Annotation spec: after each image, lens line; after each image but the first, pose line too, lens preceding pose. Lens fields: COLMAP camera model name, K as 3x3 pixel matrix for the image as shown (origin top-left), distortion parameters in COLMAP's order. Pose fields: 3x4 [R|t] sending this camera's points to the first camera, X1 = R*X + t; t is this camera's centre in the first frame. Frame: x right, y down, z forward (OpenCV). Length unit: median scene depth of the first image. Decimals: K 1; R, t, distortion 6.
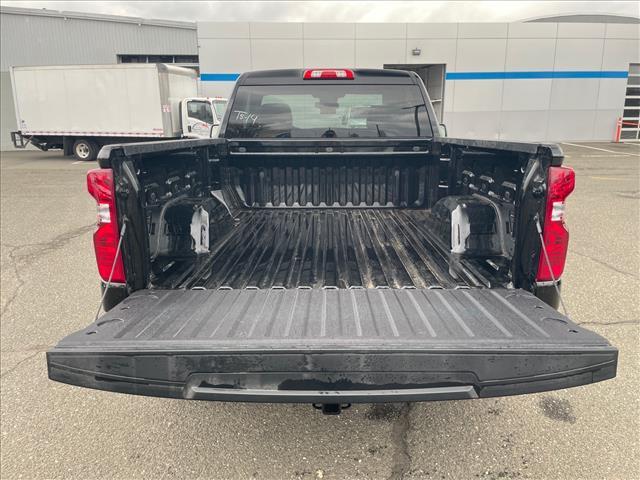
lens RADIAL K [[483.5, 0, 327.6], [0, 483.5, 241.0], [0, 0, 1]] dist [0.081696, -0.110961]
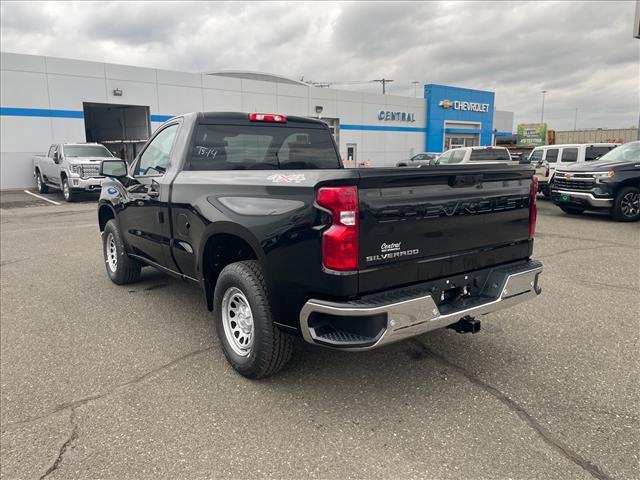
lens RADIAL K [[484.9, 0, 320.2], [0, 484.9, 237.3], [0, 0, 1]] dist [0.089728, -0.111537]
pose [[0.800449, -0.094282, 0.591939, -0.143073], [0.146729, 0.988327, -0.040998, 0.004187], [-0.581164, 0.119671, 0.804939, -0.003339]]
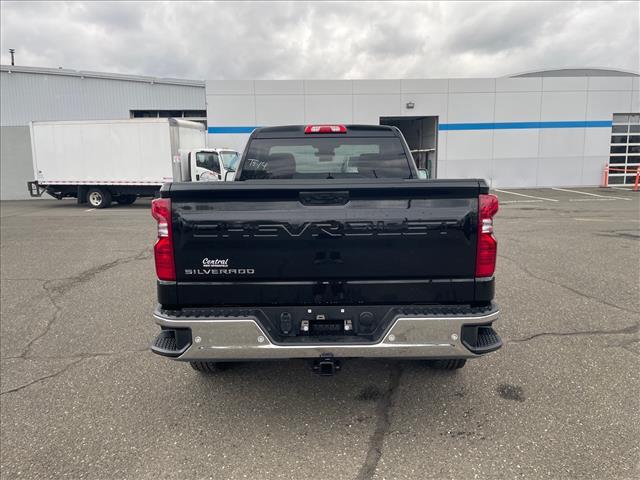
lens RADIAL K [[483.5, 0, 327.6], [0, 483.5, 241.0], [0, 0, 1]] dist [0.081696, -0.110961]
pose [[0.999966, -0.007815, -0.002542, 0.001878], [0.007534, 0.995331, -0.096221, 0.012195], [0.003282, 0.096199, 0.995357, -0.041734]]
